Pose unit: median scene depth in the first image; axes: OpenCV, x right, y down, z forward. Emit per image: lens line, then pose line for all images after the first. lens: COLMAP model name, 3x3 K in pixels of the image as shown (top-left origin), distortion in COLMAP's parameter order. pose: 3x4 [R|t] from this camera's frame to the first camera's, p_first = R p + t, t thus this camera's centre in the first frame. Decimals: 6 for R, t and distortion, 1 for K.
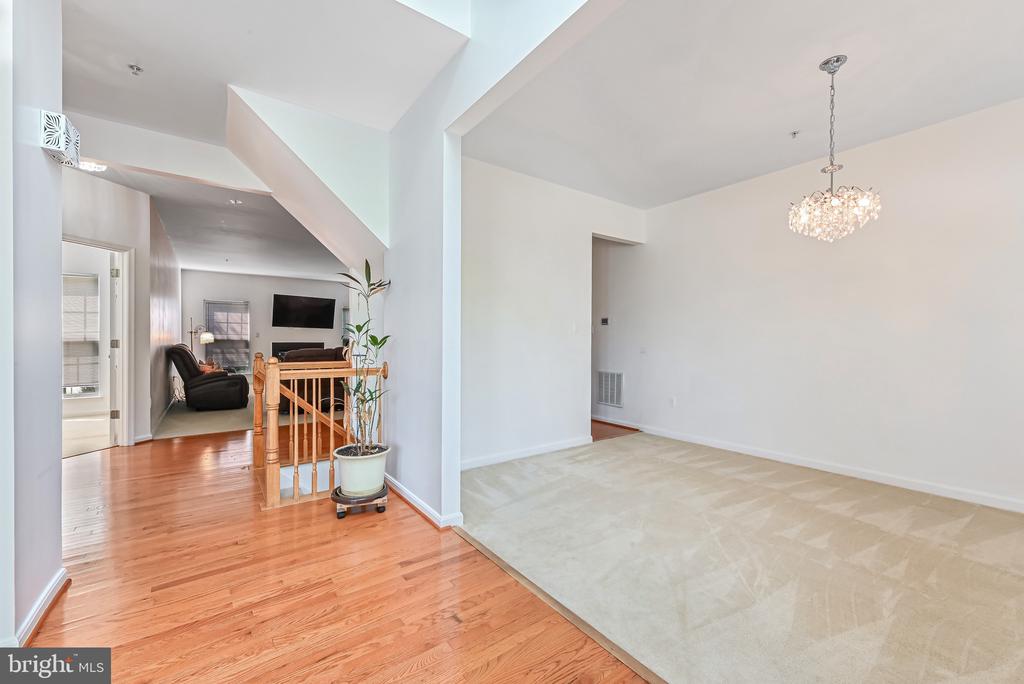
lens RADIAL K [[407.9, 0, 503.4], [0, 407.9, 341.9], [0, 0, 1]] dist [-0.001051, -0.001422]
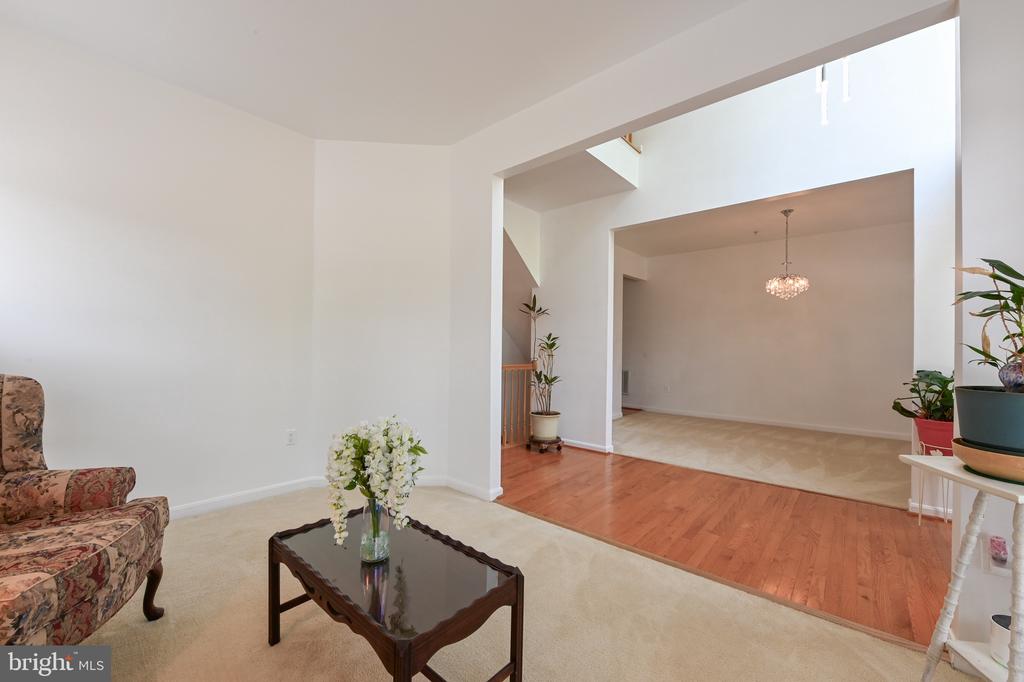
lens RADIAL K [[407.9, 0, 521.3], [0, 407.9, 340.5], [0, 0, 1]] dist [-0.001051, -0.001422]
pose [[0.969356, 0.013020, 0.245315, -0.955088], [-0.008987, 0.999806, -0.017554, 0.005061], [-0.245496, 0.014812, 0.969285, -0.627431]]
